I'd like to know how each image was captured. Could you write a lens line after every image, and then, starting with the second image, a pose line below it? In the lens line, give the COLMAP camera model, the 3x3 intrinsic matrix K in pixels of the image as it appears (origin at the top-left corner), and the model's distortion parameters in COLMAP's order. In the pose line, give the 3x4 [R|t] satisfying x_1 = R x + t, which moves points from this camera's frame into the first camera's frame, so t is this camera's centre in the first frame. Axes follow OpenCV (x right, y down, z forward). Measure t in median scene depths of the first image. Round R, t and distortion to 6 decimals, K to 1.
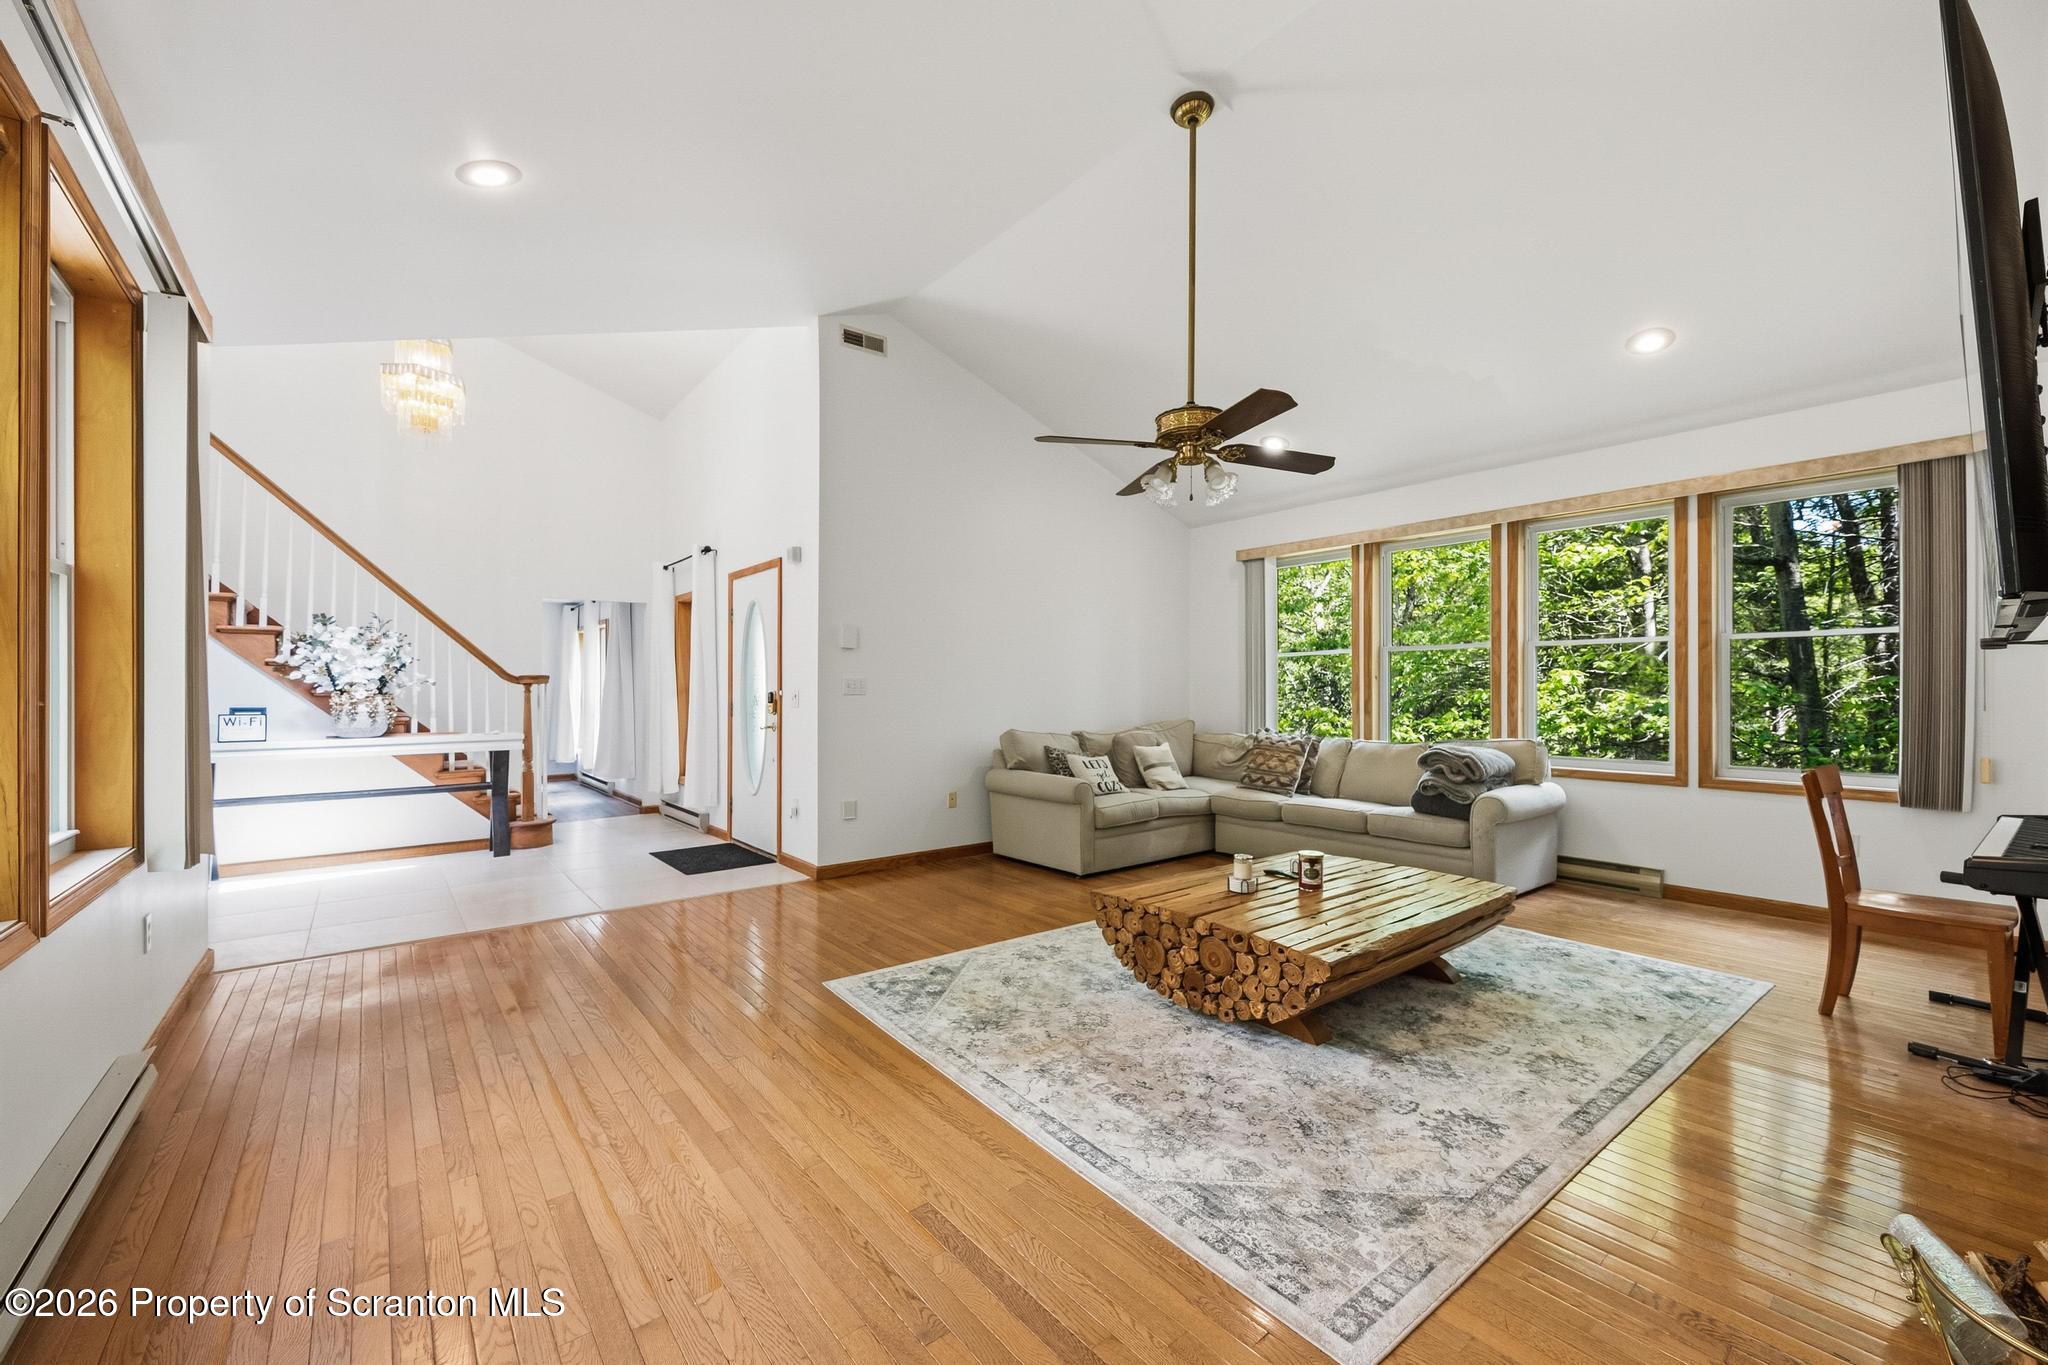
lens RADIAL K [[822.7, 0, 1024.0], [0, 822.7, 682.5], [0, 0, 1]] dist [0.002073, -0.000002]
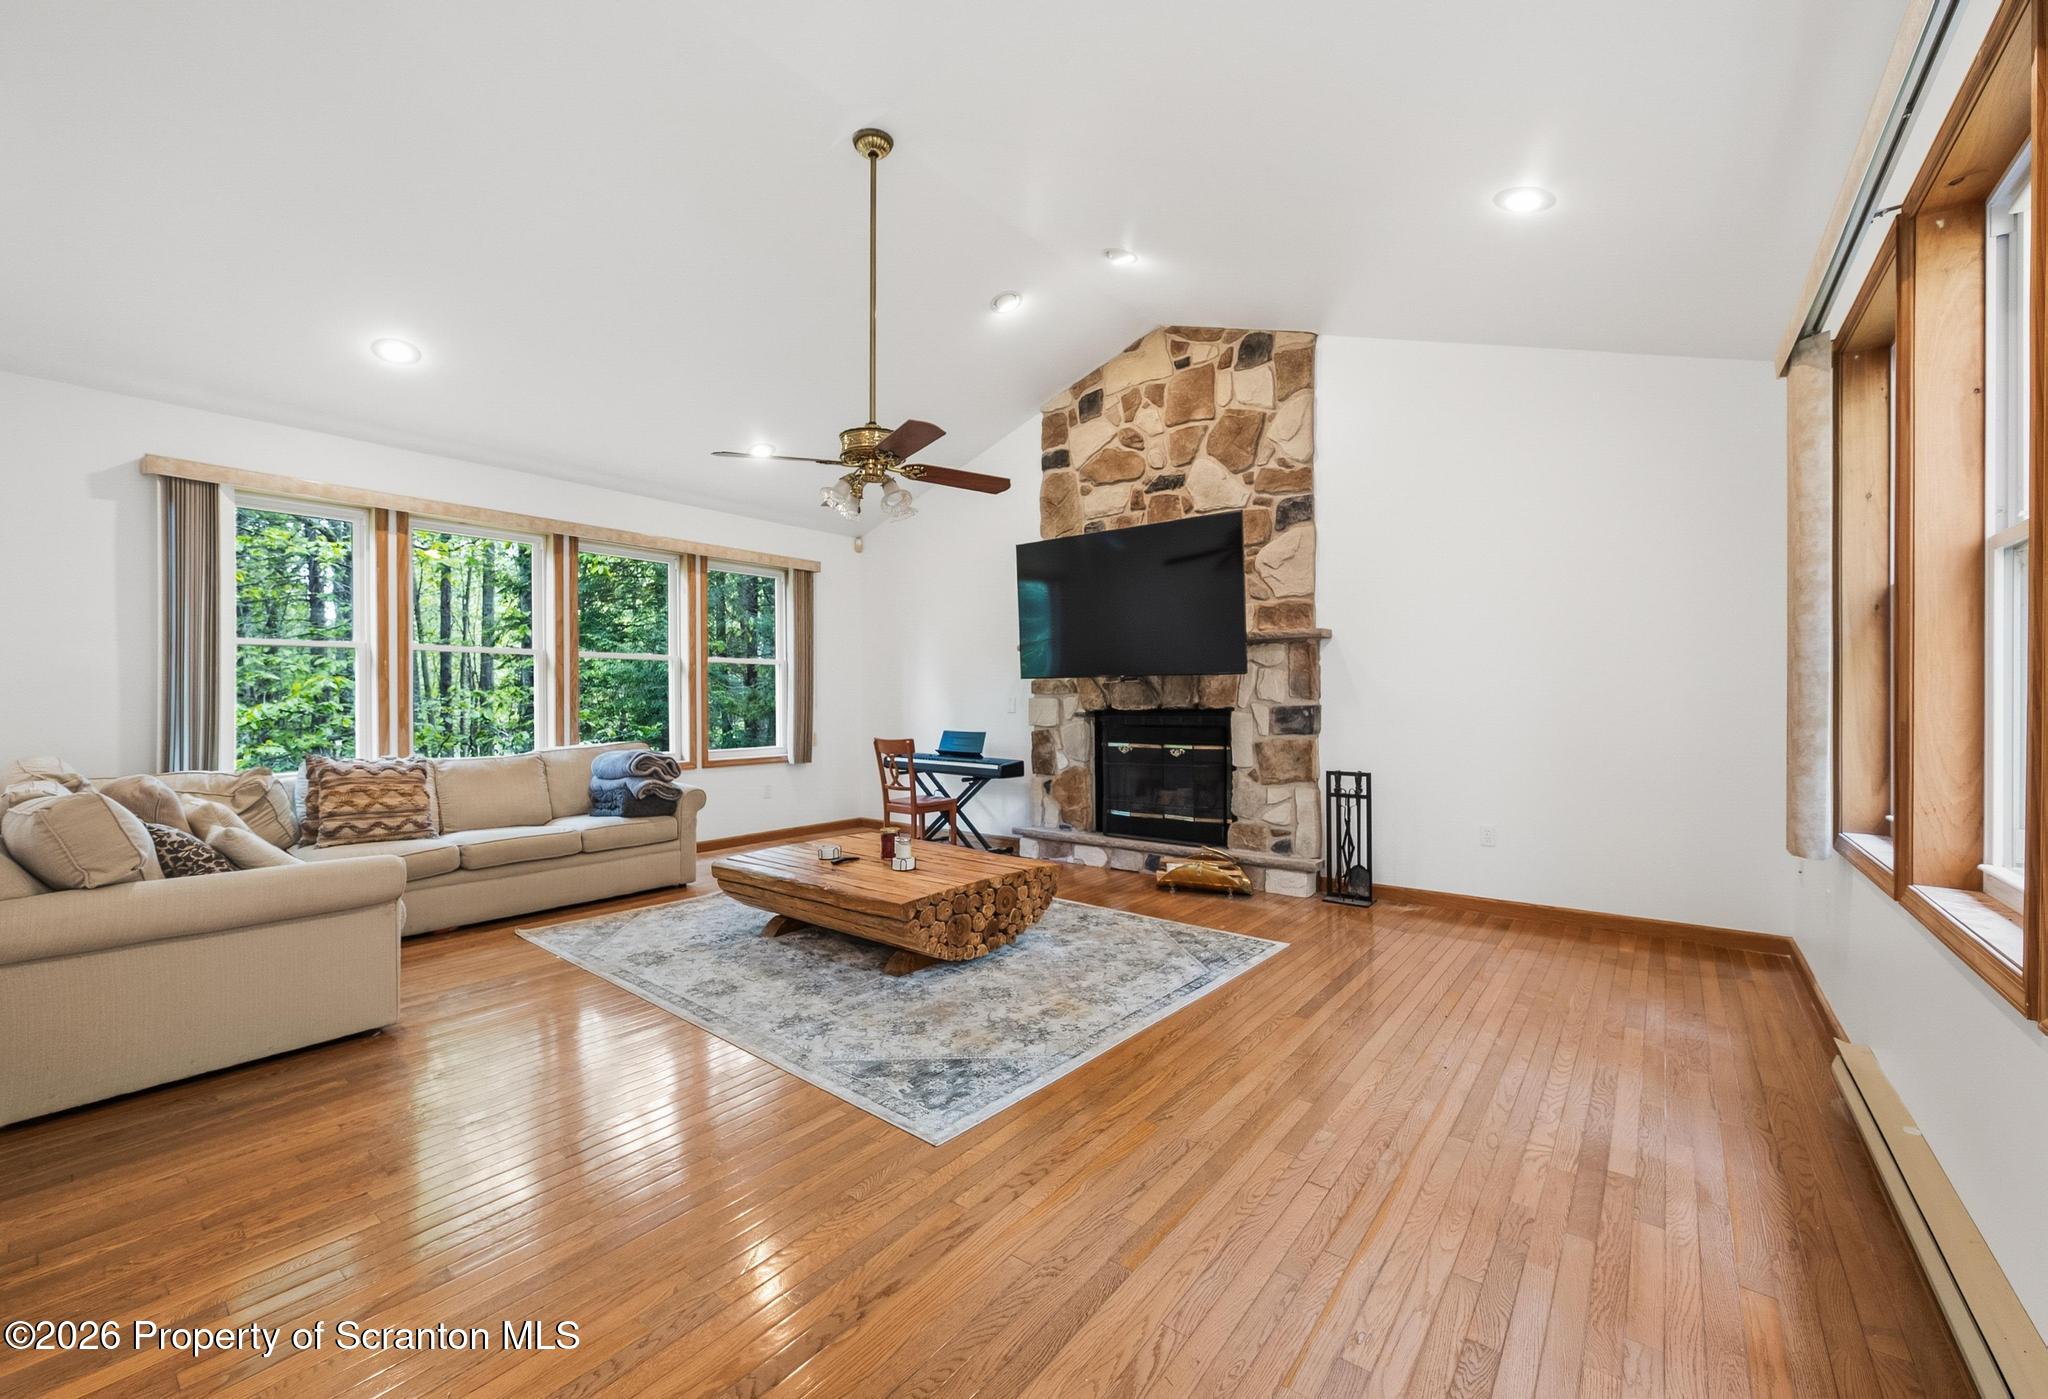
lens RADIAL K [[834.2, 0, 1024.0], [0, 834.2, 699.5], [0, 0, 1]] dist [-0.001457, -0.000061]
pose [[-0.240731, -0.000481, 0.970592, -1.017635], [-0.007605, 0.999970, -0.001391, 0.015288], [-0.970562, -0.007717, -0.240728, 1.237934]]
